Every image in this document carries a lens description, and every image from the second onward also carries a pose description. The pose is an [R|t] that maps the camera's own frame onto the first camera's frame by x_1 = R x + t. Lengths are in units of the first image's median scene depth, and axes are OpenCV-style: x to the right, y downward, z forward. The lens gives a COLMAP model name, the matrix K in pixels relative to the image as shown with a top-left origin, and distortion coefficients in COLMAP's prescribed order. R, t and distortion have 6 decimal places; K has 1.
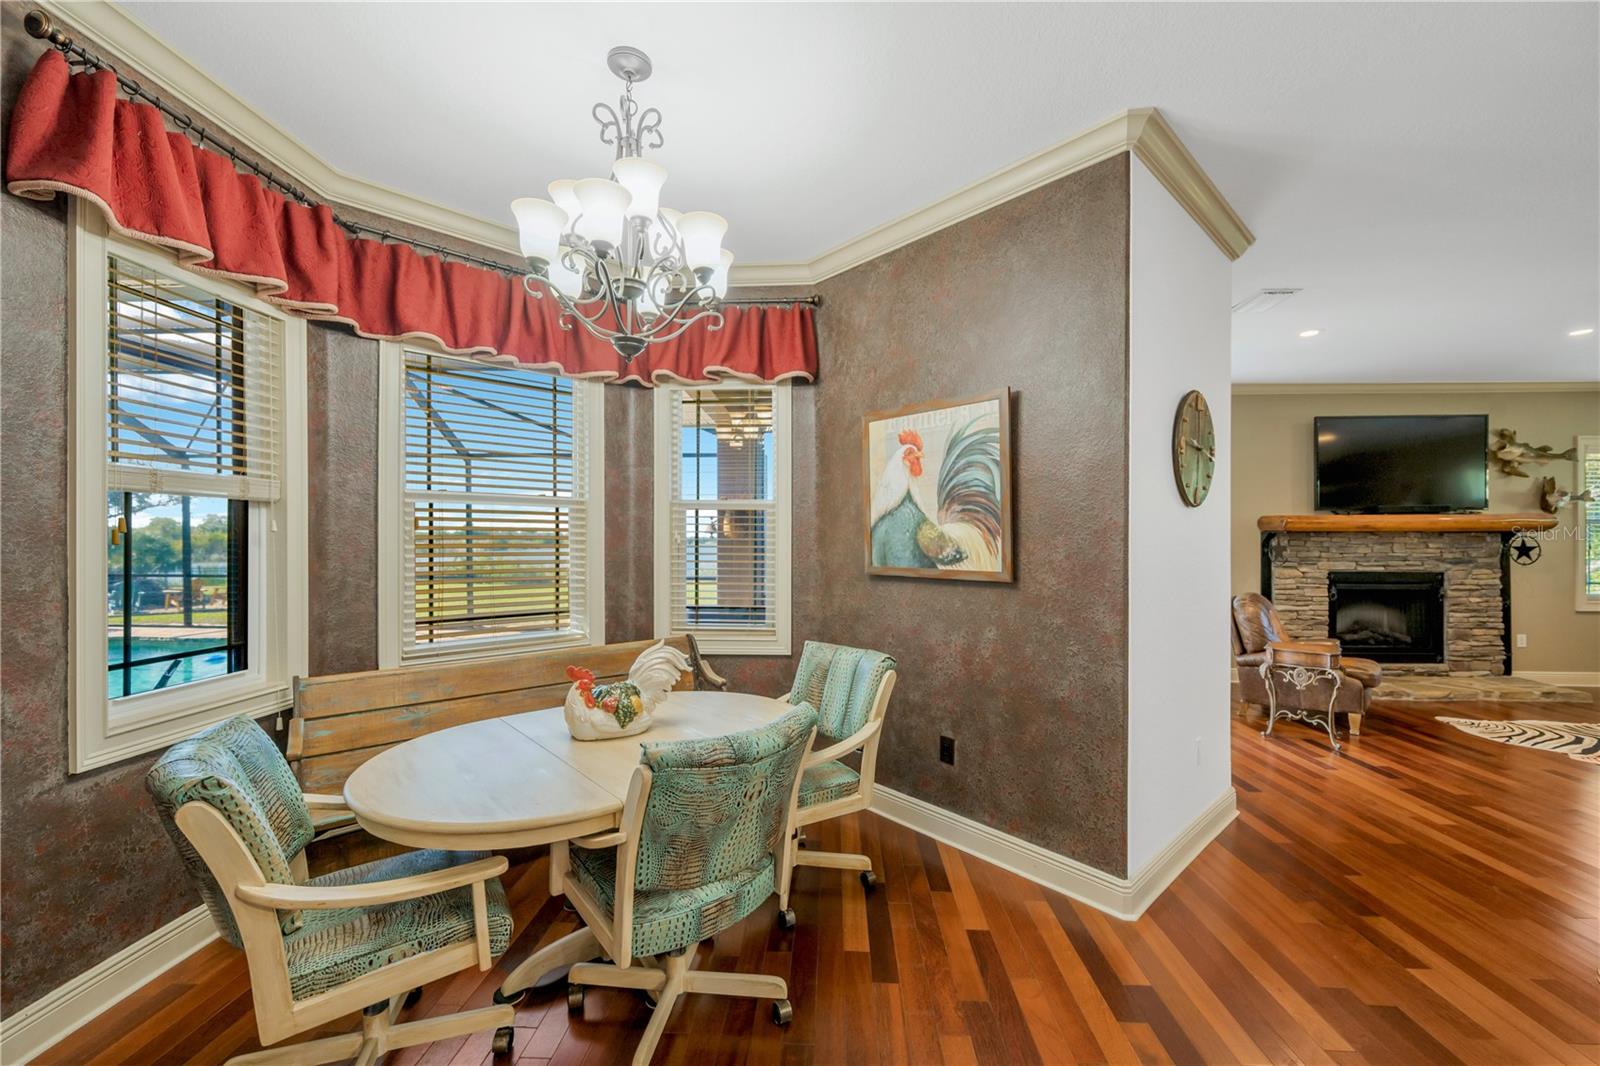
lens RADIAL K [[617.4, 0, 804.6], [0, 617.4, 544.5], [0, 0, 1]] dist [-0.005799, -0.000060]
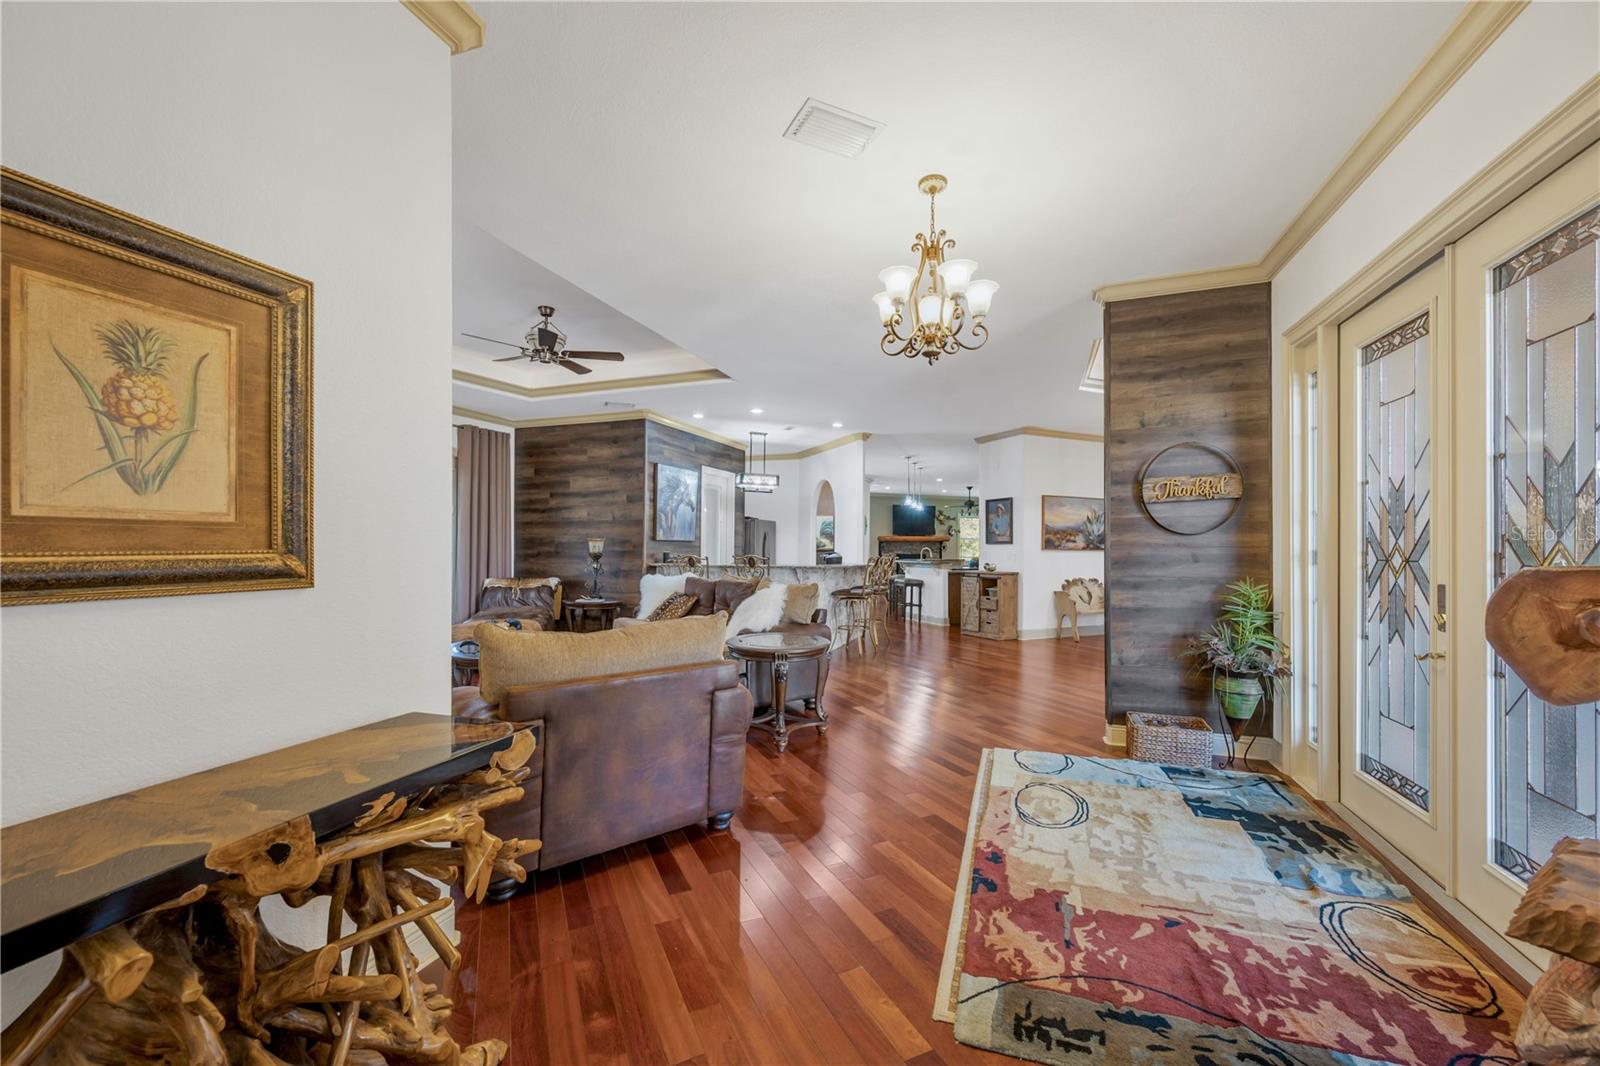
lens RADIAL K [[634.0, 0, 803.6], [0, 634.0, 546.8], [0, 0, 1]] dist [-0.000133, 0.000023]
pose [[0.879461, 0.002857, 0.475962, -1.233669], [0.001784, 0.999955, -0.009300, 0.040969], [-0.475967, 0.009028, 0.879417, -1.809795]]
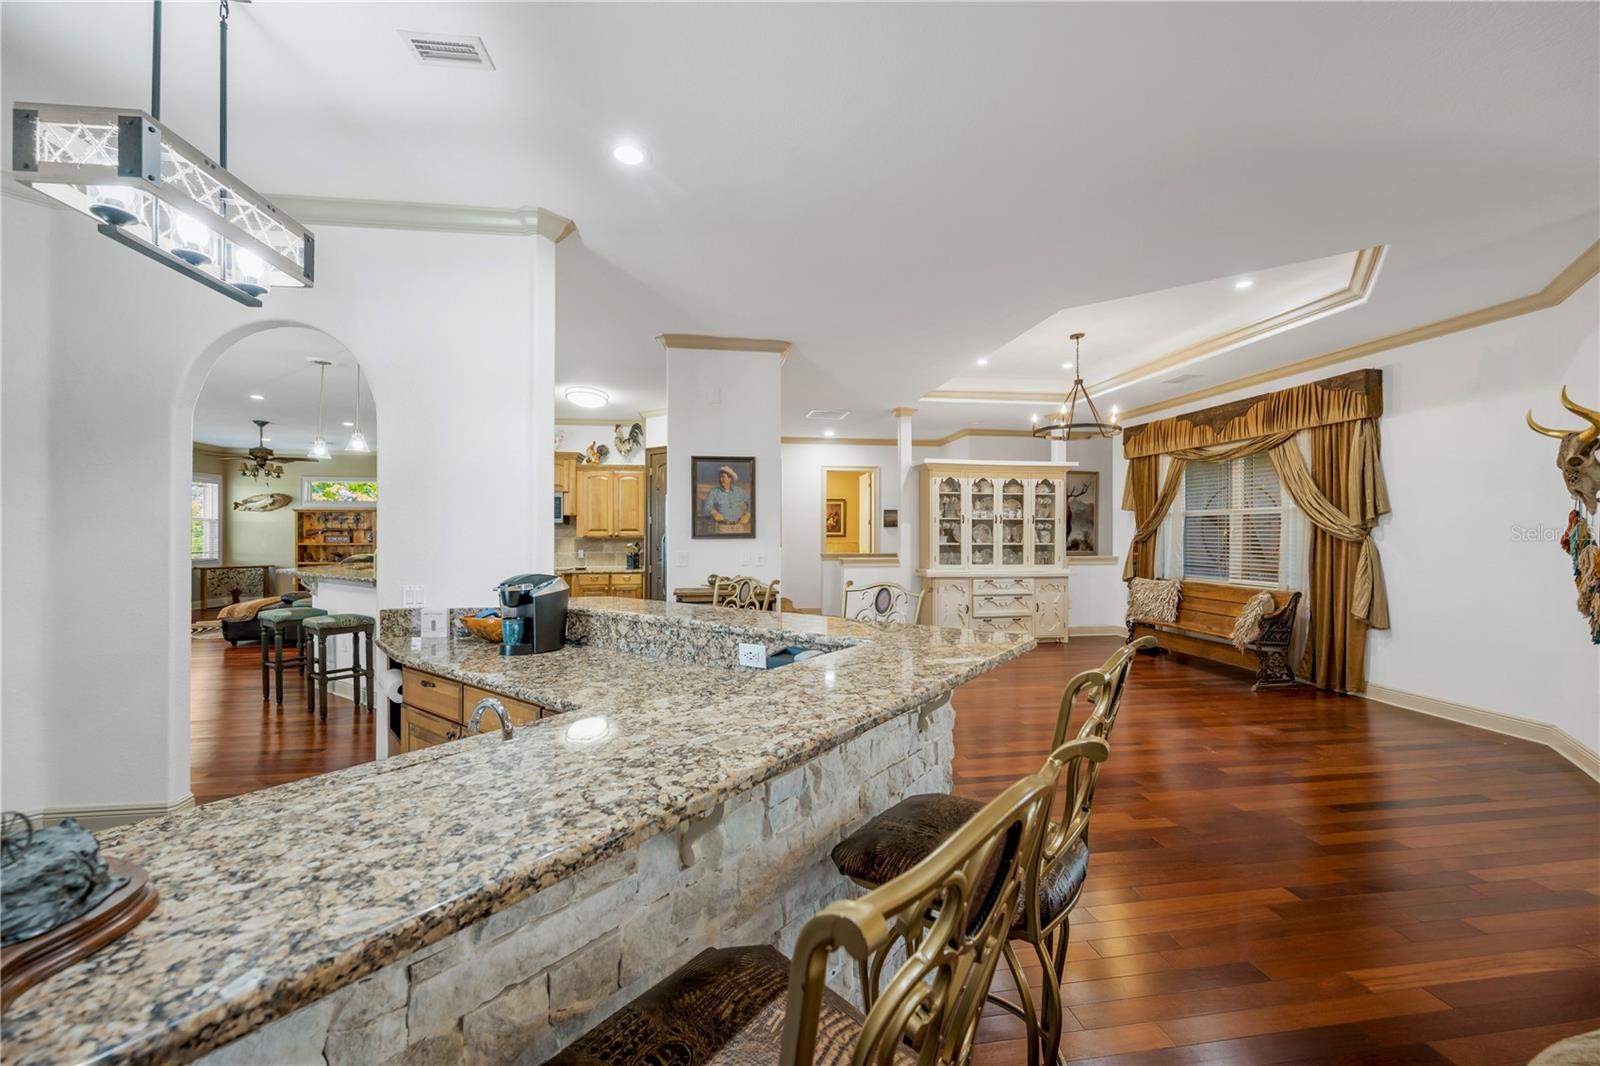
lens RADIAL K [[626.7, 0, 799.9], [0, 626.7, 528.2], [0, 0, 1]] dist [-0.000399, -0.000241]
pose [[-0.205659, 0.002096, 0.978622, -0.884044], [0.006763, 0.999977, -0.000720, 0.003662], [-0.978600, 0.006470, -0.205668, -0.437048]]
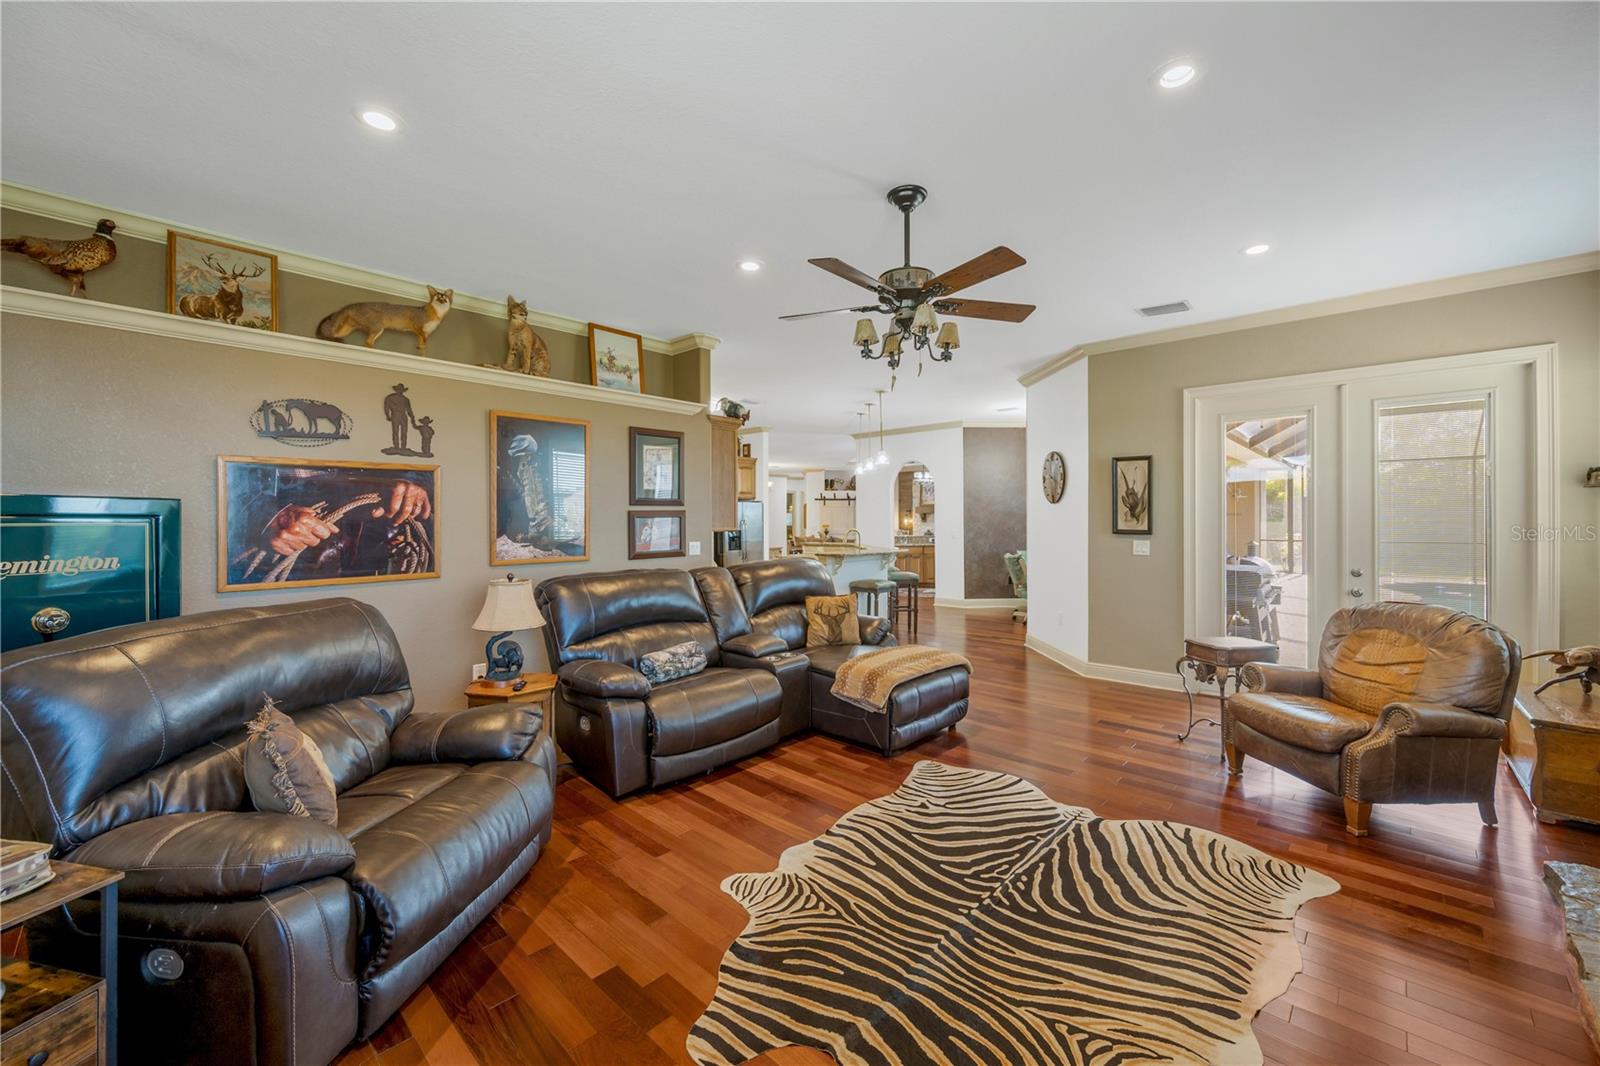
lens RADIAL K [[630.8, 0, 804.7], [0, 630.8, 531.1], [0, 0, 1]] dist [0.000094, 0.000197]
pose [[0.634714, -0.018854, 0.772517, 0.544054], [0.013153, 0.999821, 0.013594, 0.002816], [-0.772635, 0.001533, 0.634848, 0.333119]]
